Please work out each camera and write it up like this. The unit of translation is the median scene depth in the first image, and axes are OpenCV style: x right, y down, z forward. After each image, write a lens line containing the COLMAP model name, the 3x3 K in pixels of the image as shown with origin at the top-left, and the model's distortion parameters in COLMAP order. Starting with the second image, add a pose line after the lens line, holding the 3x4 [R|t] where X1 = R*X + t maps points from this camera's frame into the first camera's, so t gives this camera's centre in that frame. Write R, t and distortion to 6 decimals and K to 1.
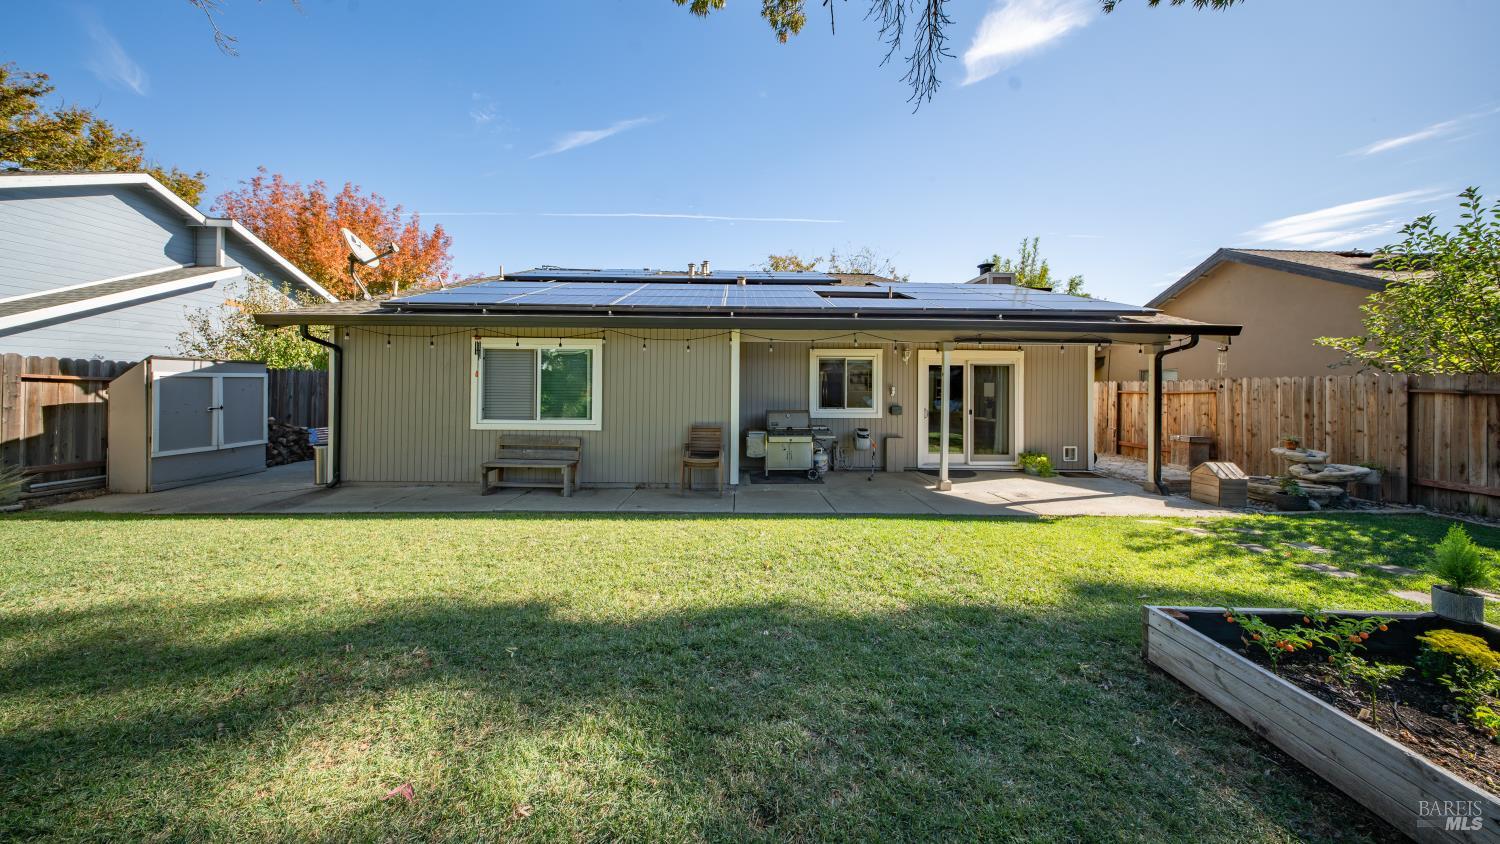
lens RADIAL K [[441.3, 0, 741.7], [0, 441.3, 383.9], [0, 0, 1]] dist [0.005213, -0.002900]
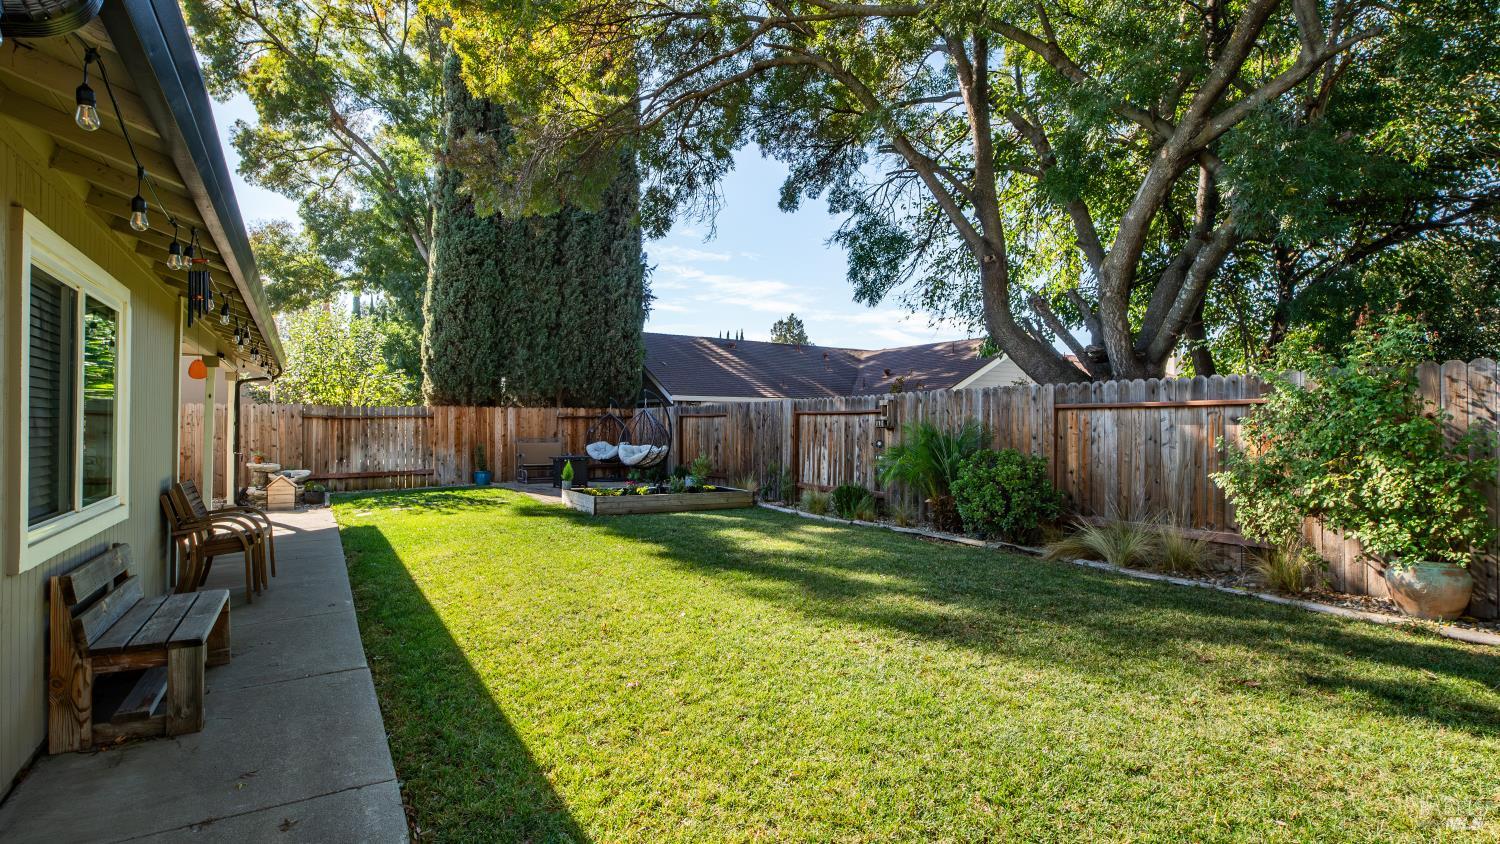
lens RADIAL K [[709.3, 0, 750.3], [0, 709.3, 419.4], [0, 0, 1]] dist [0.018723, -0.011086]
pose [[-0.508660, -0.007225, 0.860937, -1.122348], [-0.017892, 0.999838, -0.002180, 0.005421], [-0.860782, -0.016512, -0.508706, 0.803936]]
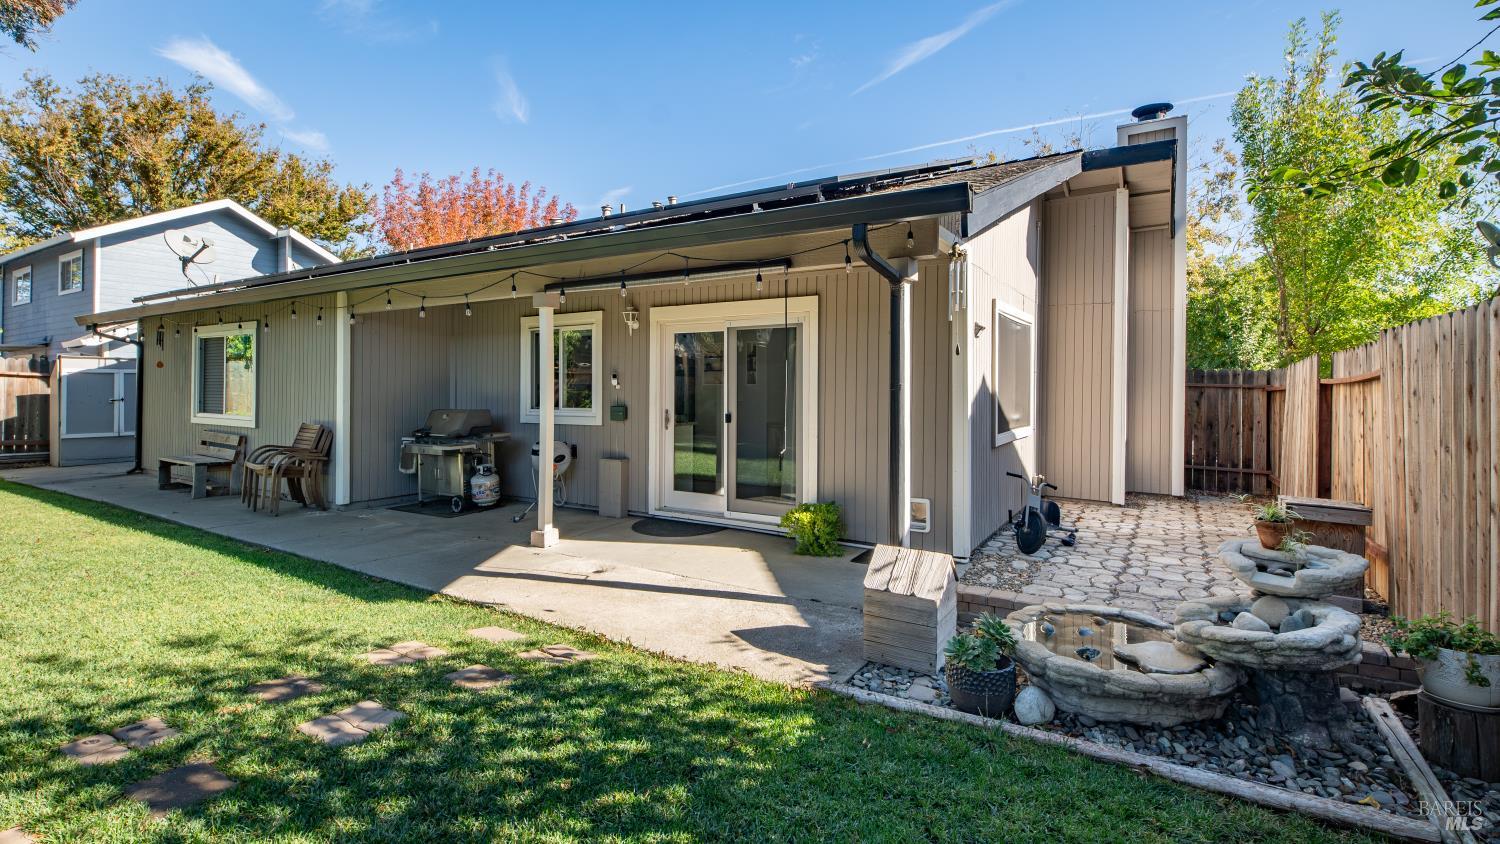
lens RADIAL K [[687.2, 0, 744.8], [0, 687.2, 383.8], [0, 0, 1]] dist [0.002496, -0.001105]
pose [[0.838434, -0.008471, -0.544937, 1.161575], [0.004859, 0.999956, -0.008068, 0.034201], [0.544981, 0.004117, 0.838438, 0.378311]]
